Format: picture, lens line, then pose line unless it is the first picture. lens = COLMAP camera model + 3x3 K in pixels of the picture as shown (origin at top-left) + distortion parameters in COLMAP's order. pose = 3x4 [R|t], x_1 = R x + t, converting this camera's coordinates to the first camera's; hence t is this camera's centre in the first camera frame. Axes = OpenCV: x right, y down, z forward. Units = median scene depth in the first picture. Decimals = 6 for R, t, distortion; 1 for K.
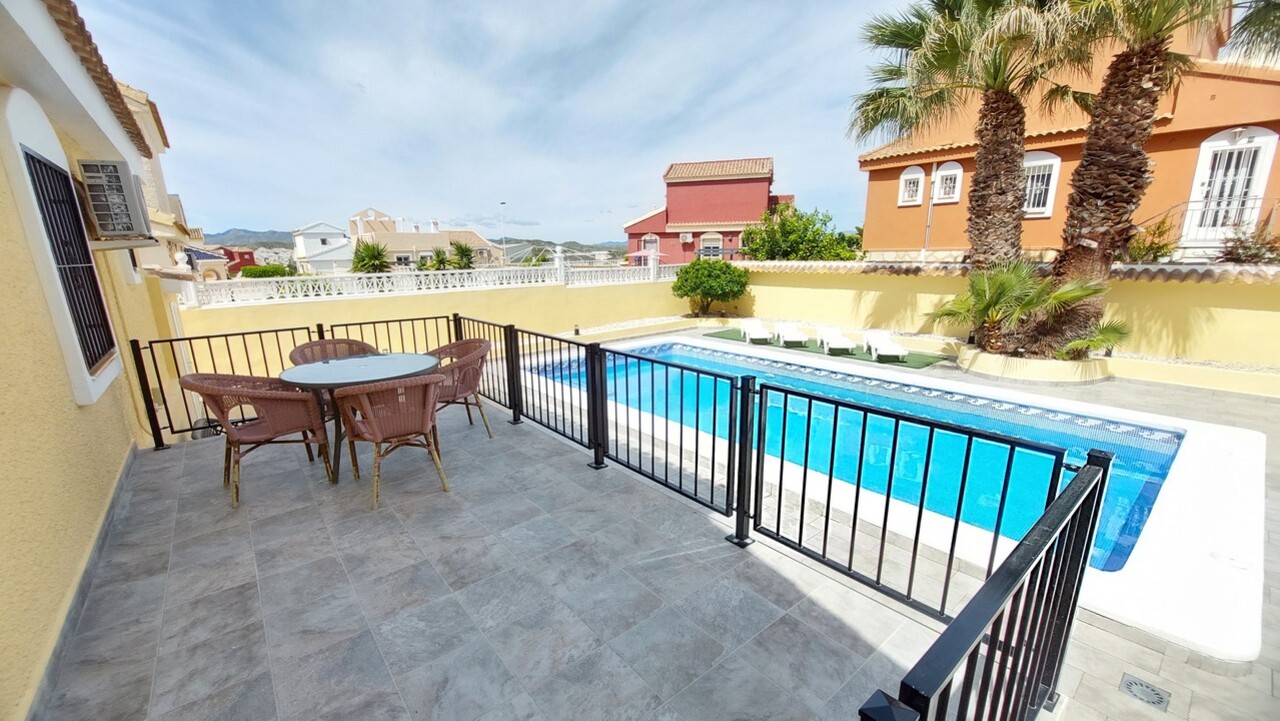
lens RADIAL K [[521.9, 0, 619.0], [0, 521.9, 385.8], [0, 0, 1]] dist [-0.002211, -0.000571]
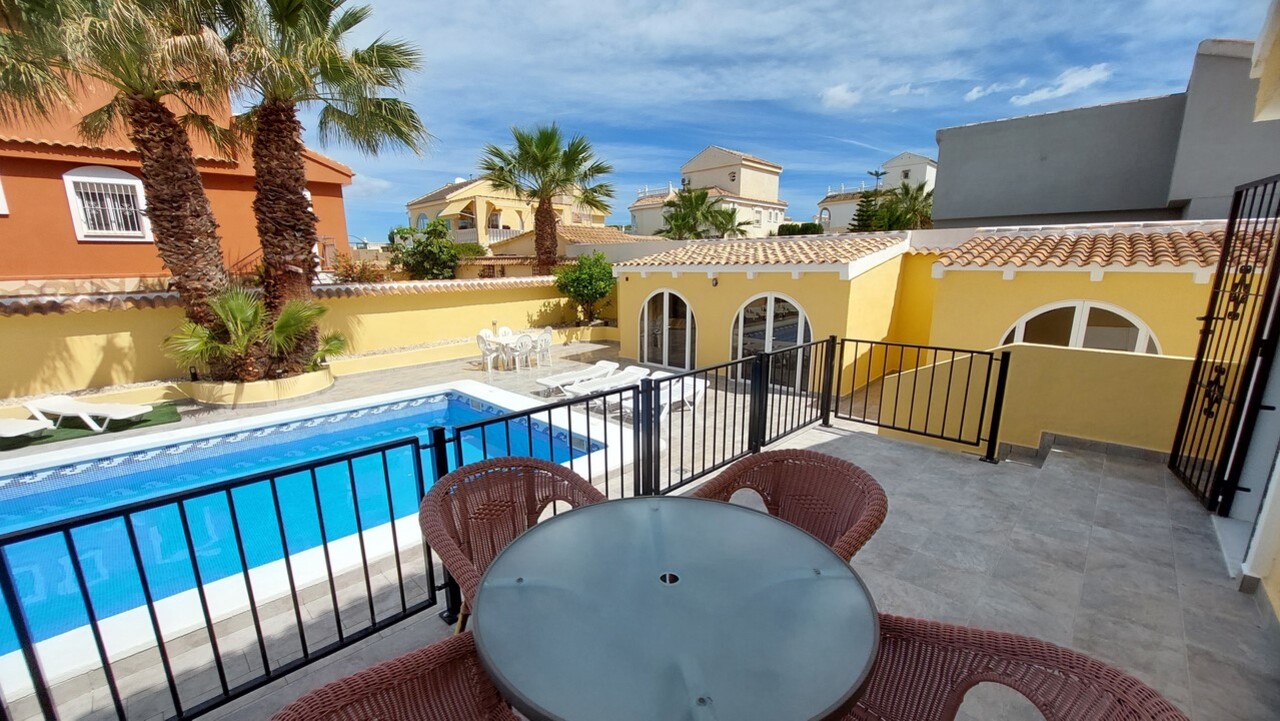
lens RADIAL K [[527.0, 0, 638.7], [0, 527.0, 371.8], [0, 0, 1]] dist [0.002542, 0.000435]
pose [[-0.115387, -0.185832, 0.975783, -0.329483], [0.266088, 0.940660, 0.210608, -0.100306], [-0.957018, 0.283946, -0.059092, 0.394651]]
